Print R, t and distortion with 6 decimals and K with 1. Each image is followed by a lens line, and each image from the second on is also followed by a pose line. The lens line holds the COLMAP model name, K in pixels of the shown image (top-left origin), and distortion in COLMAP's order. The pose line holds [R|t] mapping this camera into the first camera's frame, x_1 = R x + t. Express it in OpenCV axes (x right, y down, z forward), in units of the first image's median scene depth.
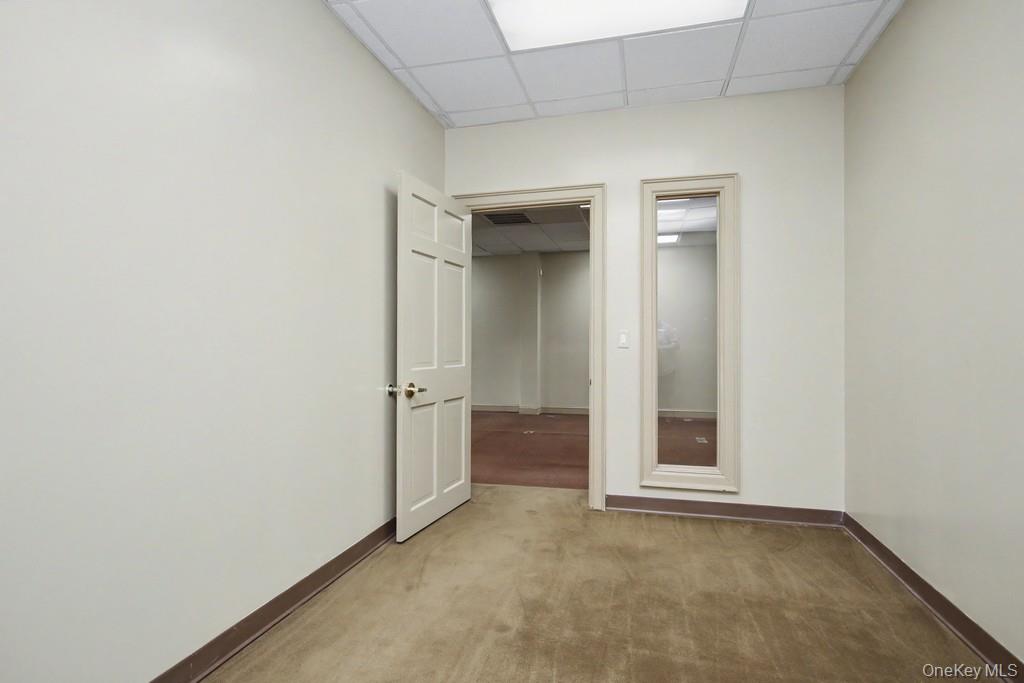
lens RADIAL K [[525.7, 0, 508.2], [0, 525.7, 346.7], [0, 0, 1]] dist [-0.040648, -0.000990]
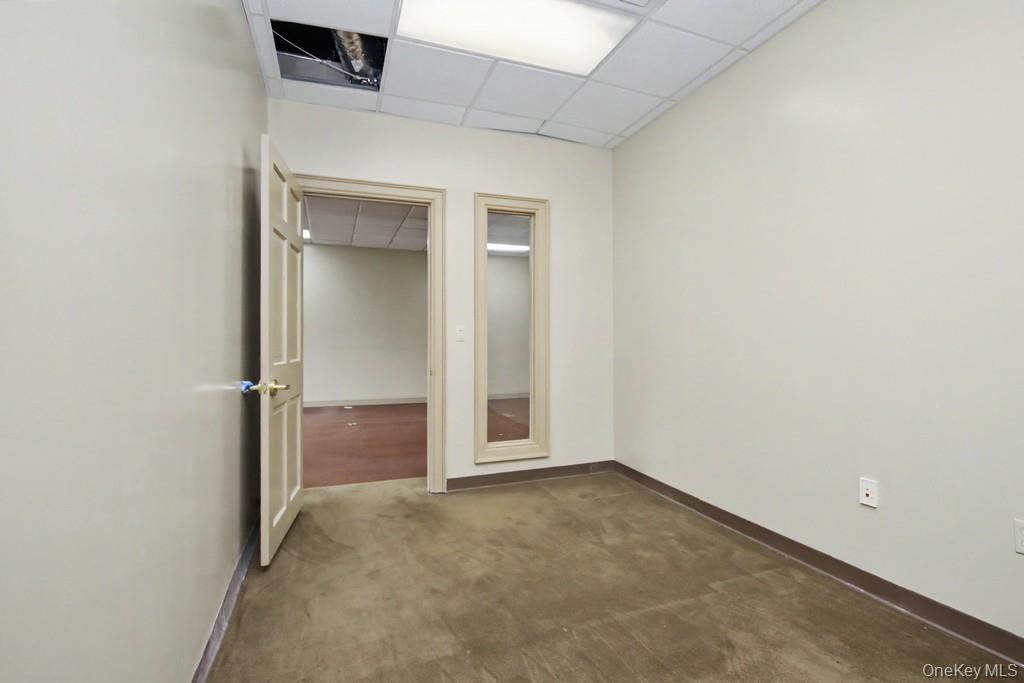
lens RADIAL K [[495.4, 0, 521.2], [0, 495.4, 327.8], [0, 0, 1]] dist [0.003381, -0.000171]
pose [[0.801750, 0.013389, 0.597510, -0.303703], [0.001423, 0.999703, -0.024311, 0.001141], [-0.597658, 0.020342, 0.801493, 0.084506]]
